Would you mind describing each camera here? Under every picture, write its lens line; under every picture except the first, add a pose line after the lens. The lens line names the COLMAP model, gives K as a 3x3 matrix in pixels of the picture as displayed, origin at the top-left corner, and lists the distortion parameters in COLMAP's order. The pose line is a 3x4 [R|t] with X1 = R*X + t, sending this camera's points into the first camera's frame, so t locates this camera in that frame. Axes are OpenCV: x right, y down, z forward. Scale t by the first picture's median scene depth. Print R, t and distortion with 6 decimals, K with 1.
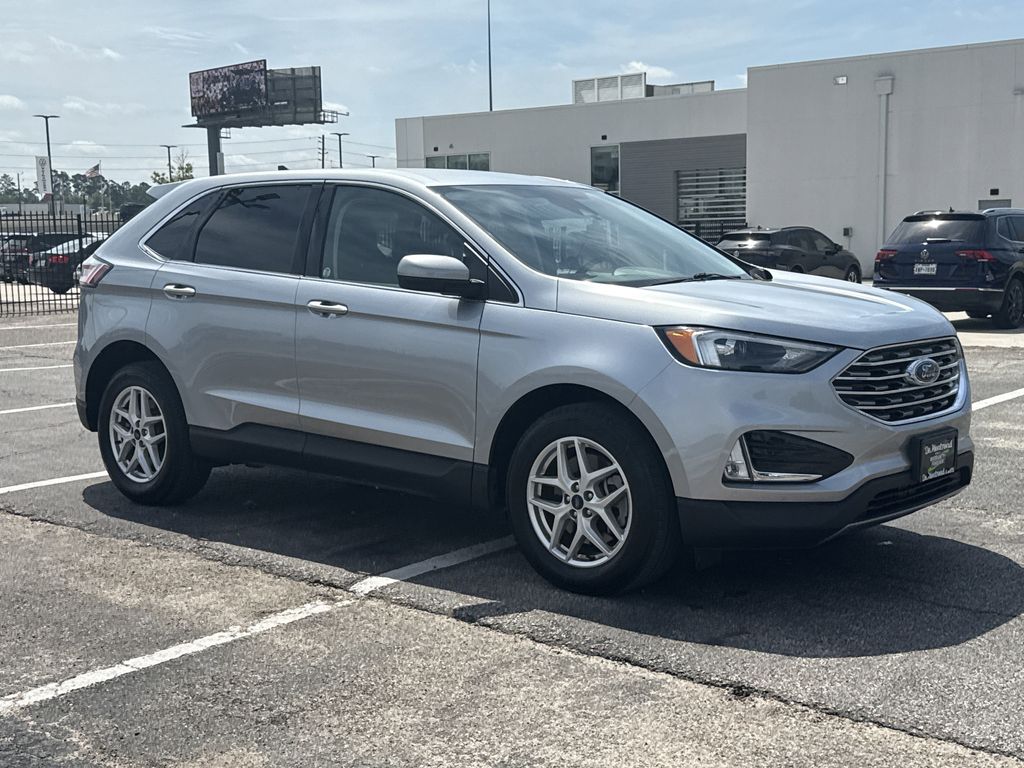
lens RADIAL K [[1329.8, 0, 512.0], [0, 1329.8, 384.0], [0, 0, 1]] dist [0.172748, -0.420991]
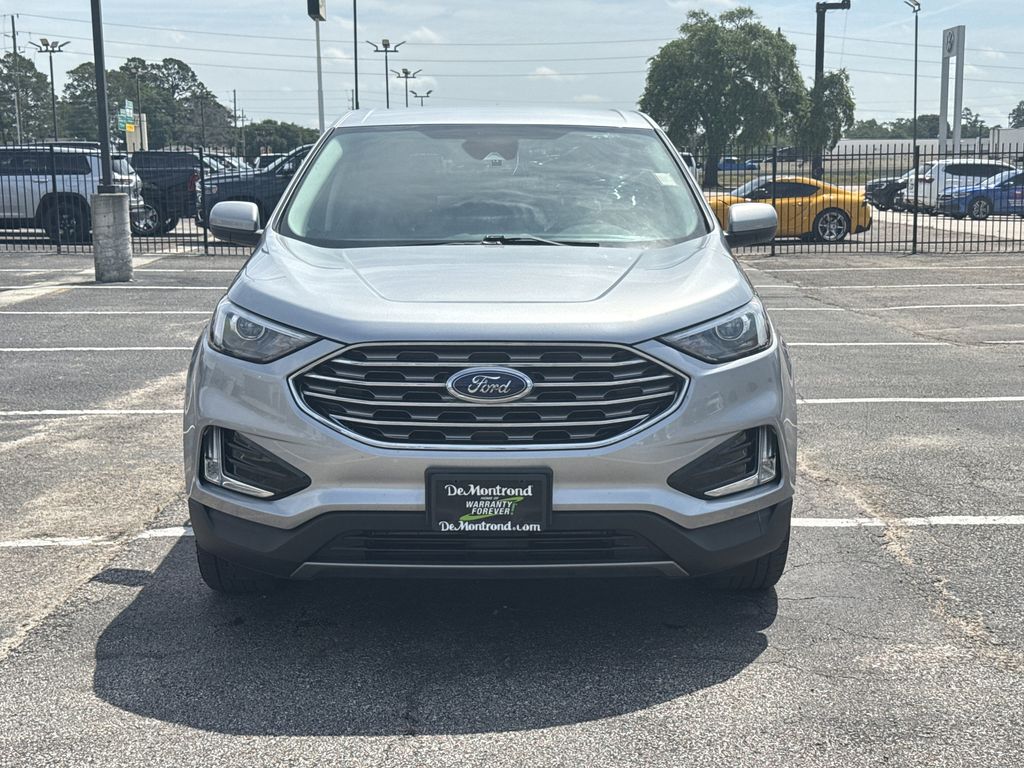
lens RADIAL K [[1429.3, 0, 543.1], [0, 1429.3, 384.7], [0, 0, 1]] dist [0.106406, 0.002548]
pose [[0.670154, 0.117777, -0.732818, 0.885409], [-0.086433, 0.992996, 0.080551, -0.073209], [0.737172, 0.009358, 0.675640, 0.498741]]
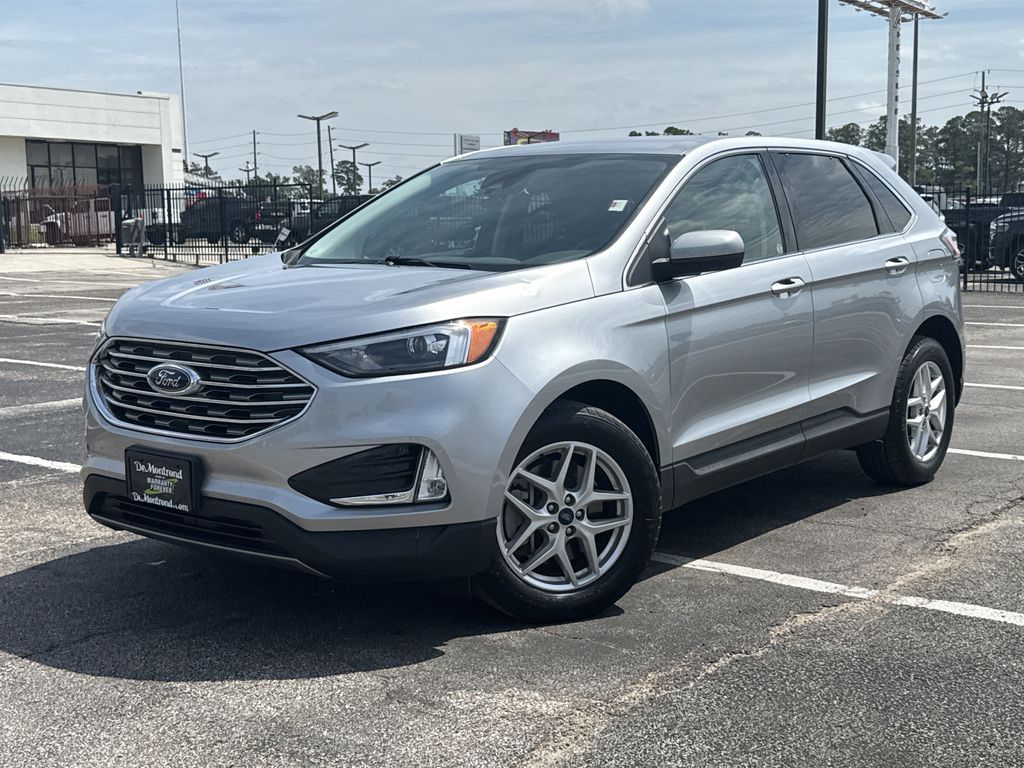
lens RADIAL K [[1329.8, 0, 512.0], [0, 1329.8, 384.0], [0, 0, 1]] dist [0.172748, -0.420991]
pose [[0.049415, 0.132626, -0.989934, 1.134210], [-0.104451, 0.986396, 0.126938, -0.132896], [0.993302, 0.097127, 0.062596, 1.151546]]
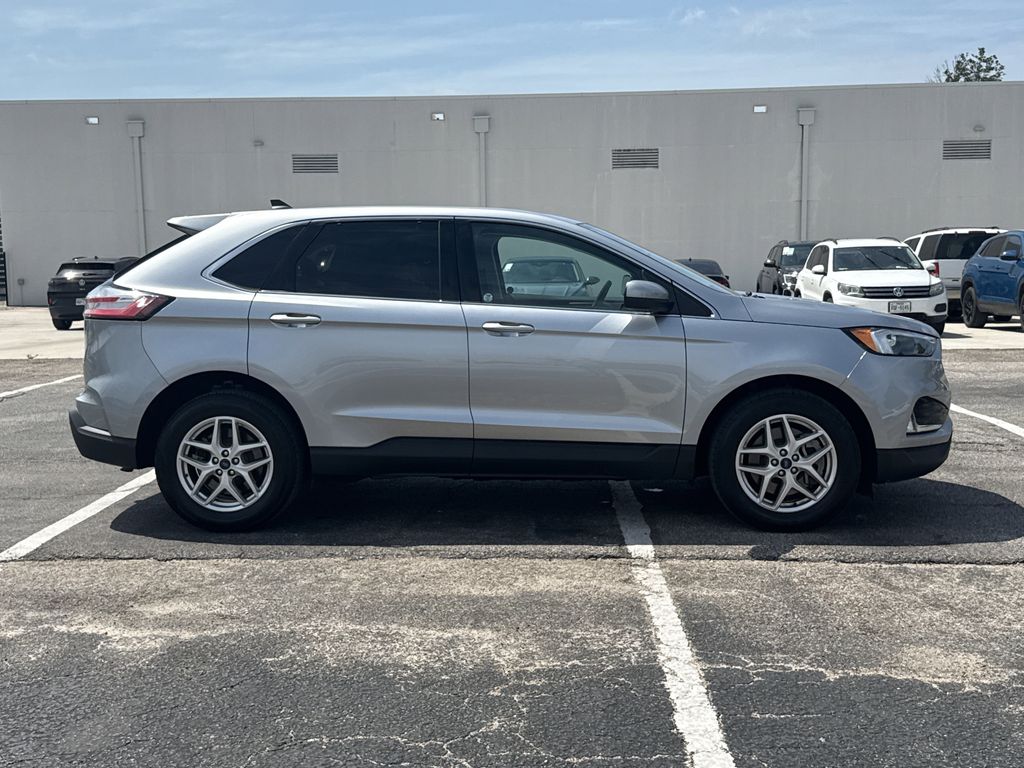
lens RADIAL K [[1257.6, 0, 486.4], [0, 1257.6, 369.1], [0, 0, 1]] dist [0.120762, -0.054046]
pose [[0.794465, -0.053250, 0.604971, -0.928595], [0.070931, 0.997467, -0.005350, -0.019122], [-0.603154, 0.047162, 0.796230, 0.168622]]
